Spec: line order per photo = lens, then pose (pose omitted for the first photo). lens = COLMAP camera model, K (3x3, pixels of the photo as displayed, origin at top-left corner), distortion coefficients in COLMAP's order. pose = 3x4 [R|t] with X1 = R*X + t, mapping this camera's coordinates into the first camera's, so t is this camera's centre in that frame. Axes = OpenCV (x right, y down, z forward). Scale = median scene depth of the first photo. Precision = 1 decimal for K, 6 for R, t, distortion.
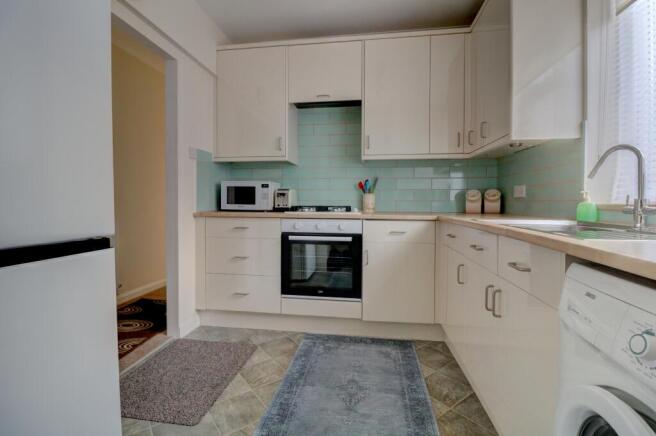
lens RADIAL K [[314.7, 0, 327.8], [0, 314.7, 210.6], [0, 0, 1]] dist [-0.070577, 0.129332]
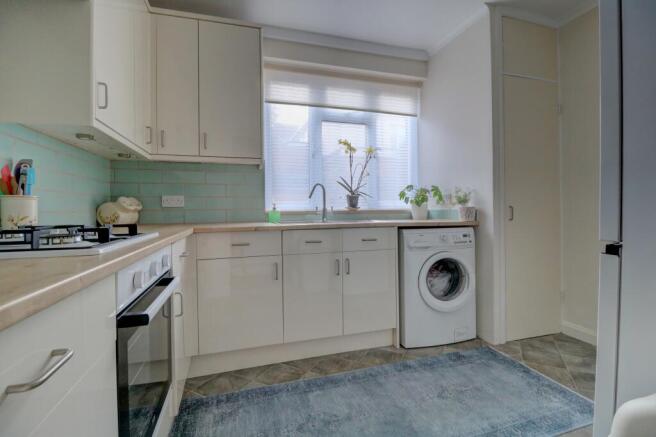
lens RADIAL K [[314.7, 0, 327.8], [0, 314.7, 211.1], [0, 0, 1]] dist [-0.070577, 0.129332]
pose [[-0.414460, 0.000574, 0.910067, -0.700607], [0.034286, 0.999300, 0.014985, -0.035206], [-0.909421, 0.037414, -0.414190, 1.252332]]
